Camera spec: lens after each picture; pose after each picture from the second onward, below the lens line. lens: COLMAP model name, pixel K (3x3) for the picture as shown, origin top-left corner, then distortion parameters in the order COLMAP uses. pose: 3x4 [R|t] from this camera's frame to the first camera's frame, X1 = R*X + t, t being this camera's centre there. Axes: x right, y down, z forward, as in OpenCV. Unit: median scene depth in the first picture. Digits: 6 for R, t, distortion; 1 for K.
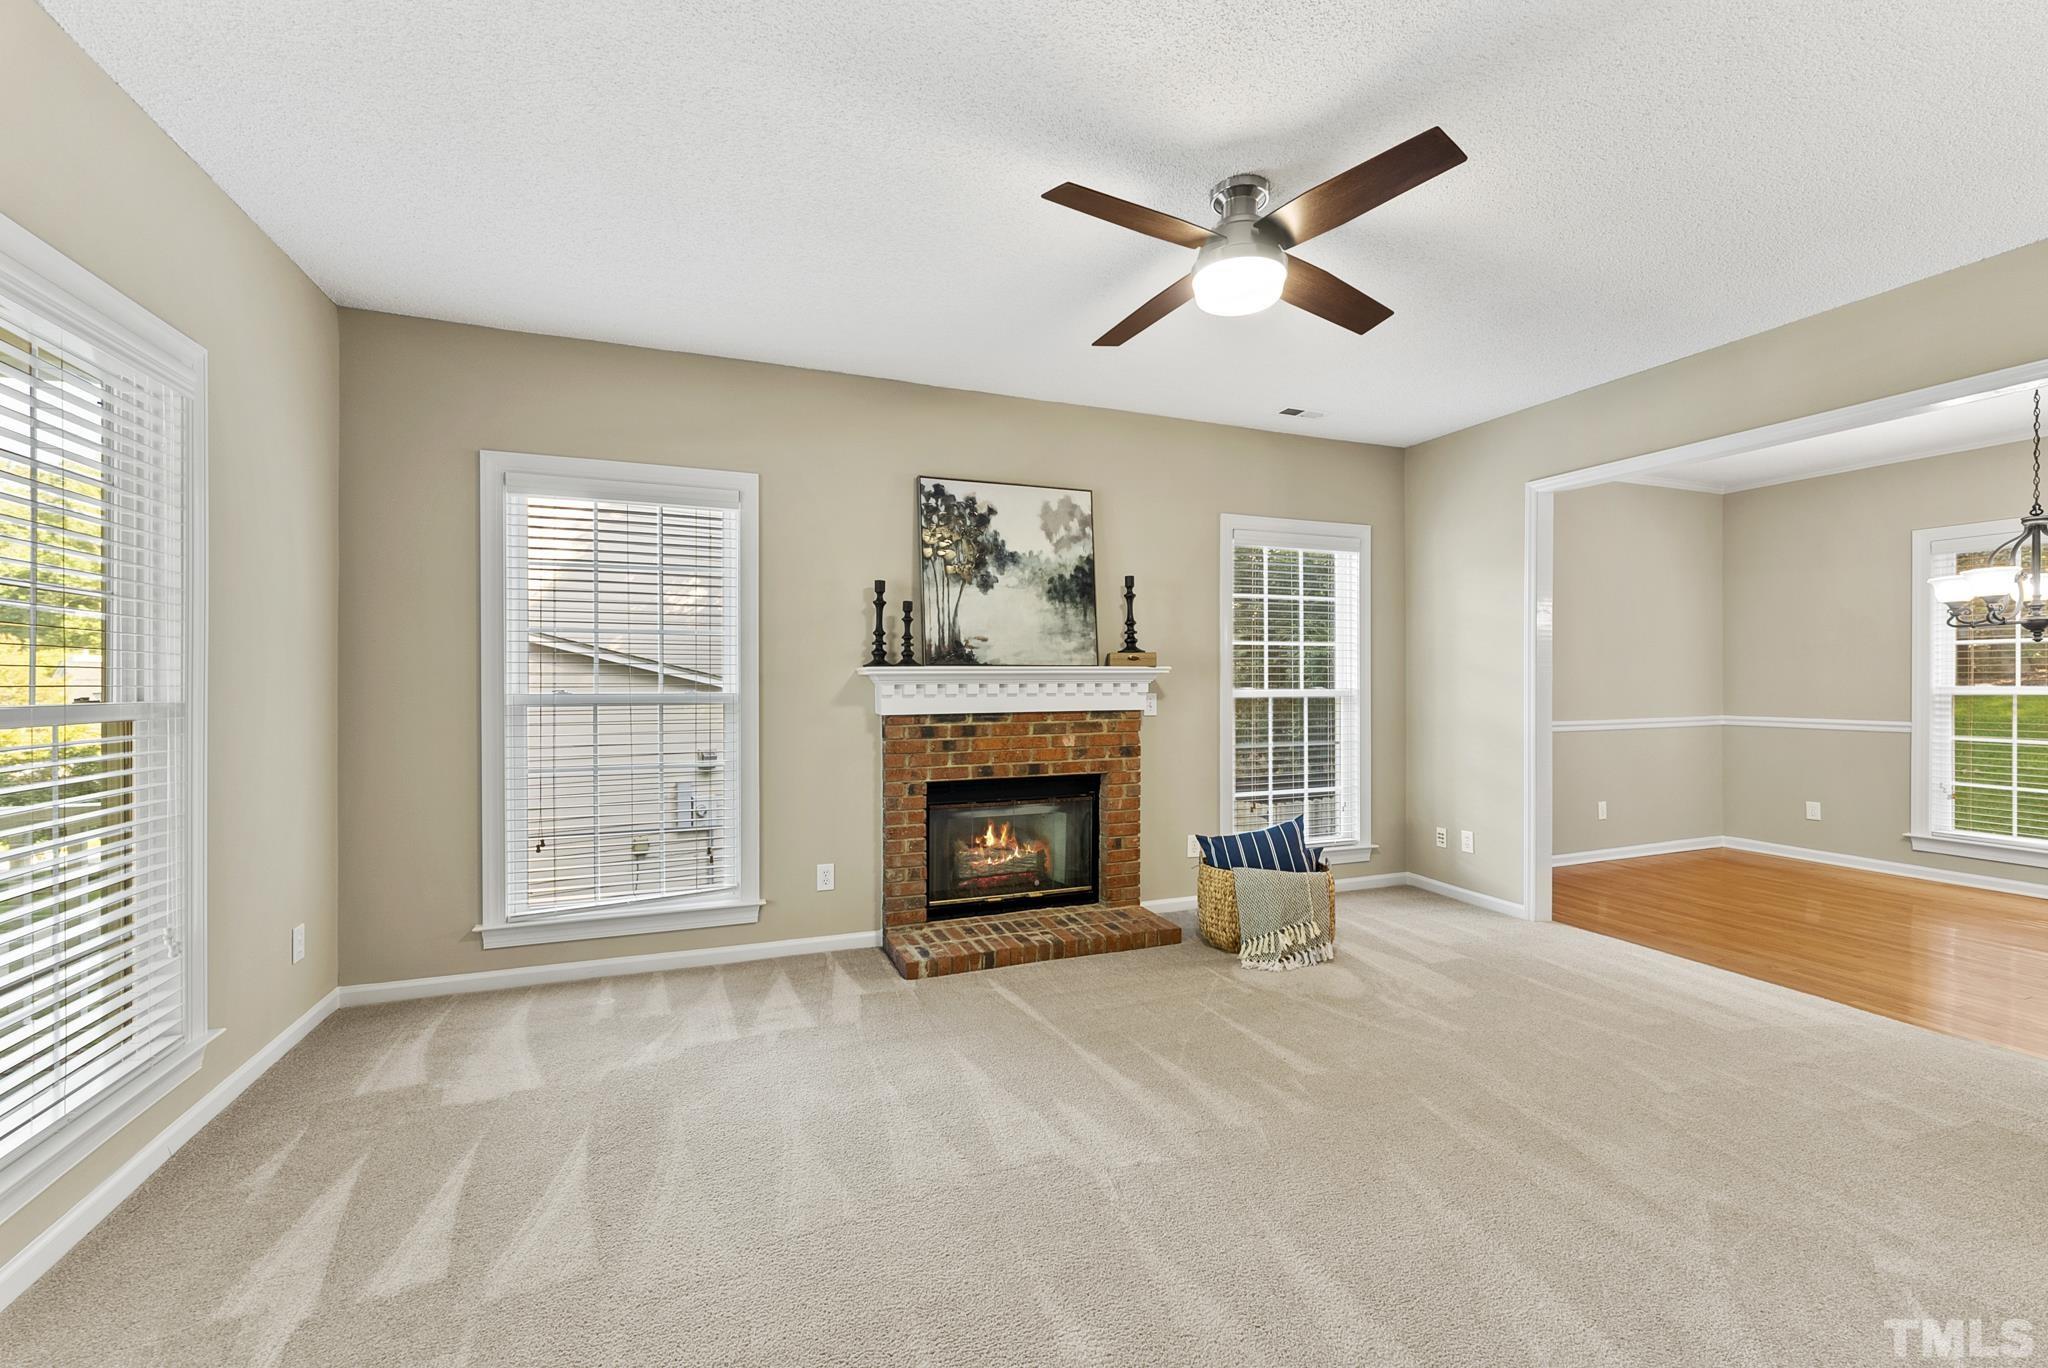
lens RADIAL K [[814.6, 0, 1020.6], [0, 814.6, 683.6], [0, 0, 1]] dist [0.000605, -0.001762]
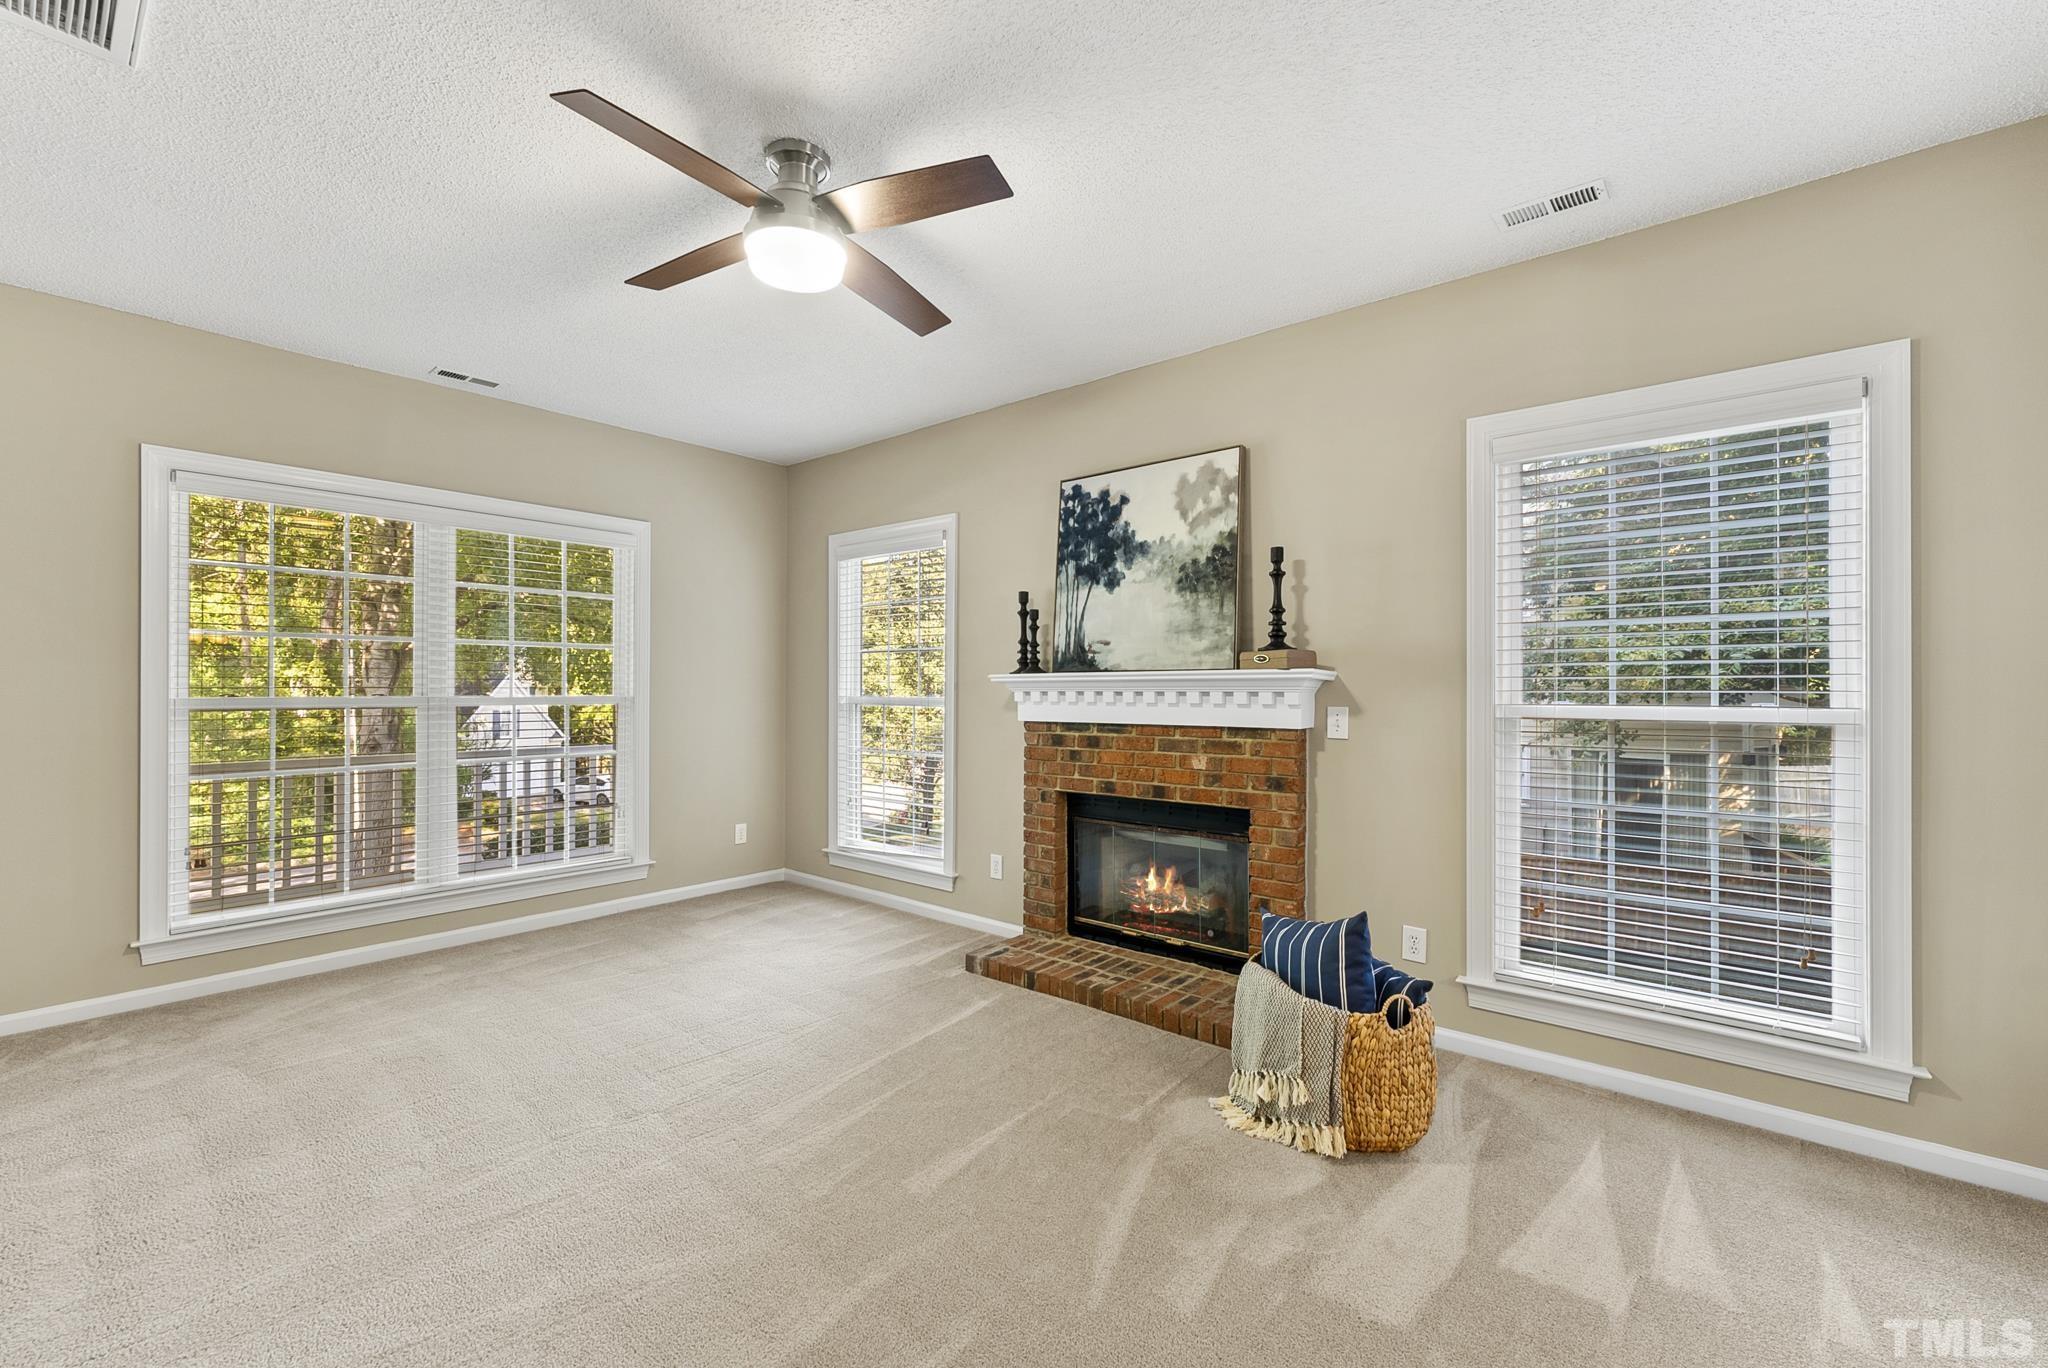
lens RADIAL K [[840.5, 0, 1019.7], [0, 840.5, 682.8], [0, 0, 1]] dist [-0.008303, 0.000310]
pose [[0.485948, -0.002700, -0.873983, 0.731822], [-0.006138, 0.999960, -0.006501, -0.002712], [0.873966, 0.008524, 0.485912, 0.454019]]
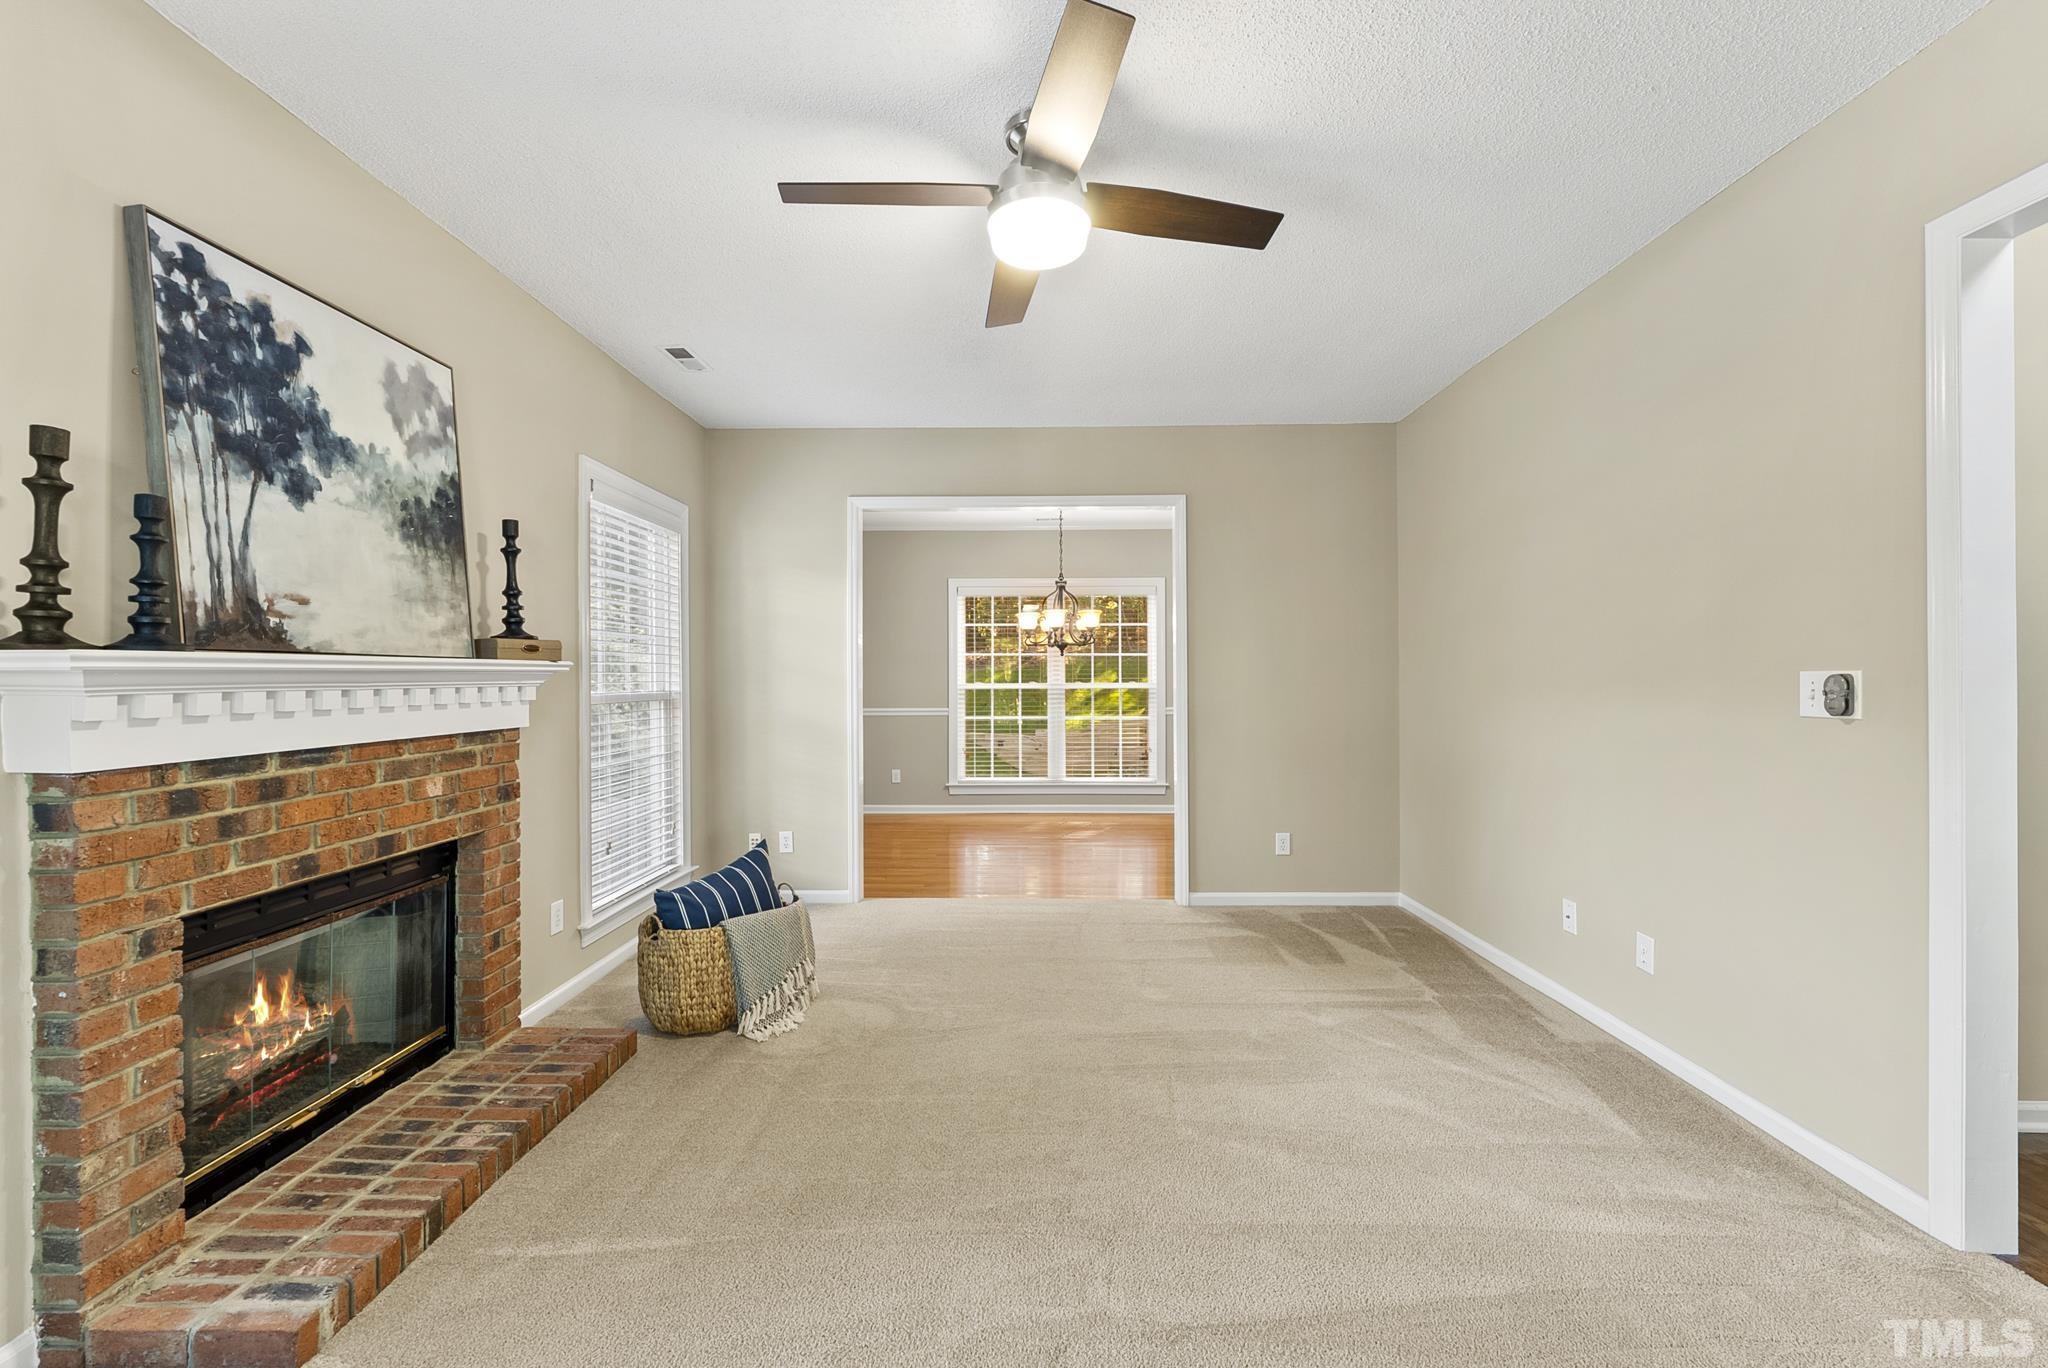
lens RADIAL K [[840.9, 0, 1018.2], [0, 840.9, 677.3], [0, 0, 1]] dist [-0.008514, 0.000154]
pose [[0.376433, 0.000494, 0.926444, -0.350655], [0.007280, 0.999967, -0.003491, -0.002686], [-0.926415, 0.008059, 0.376417, 0.405056]]
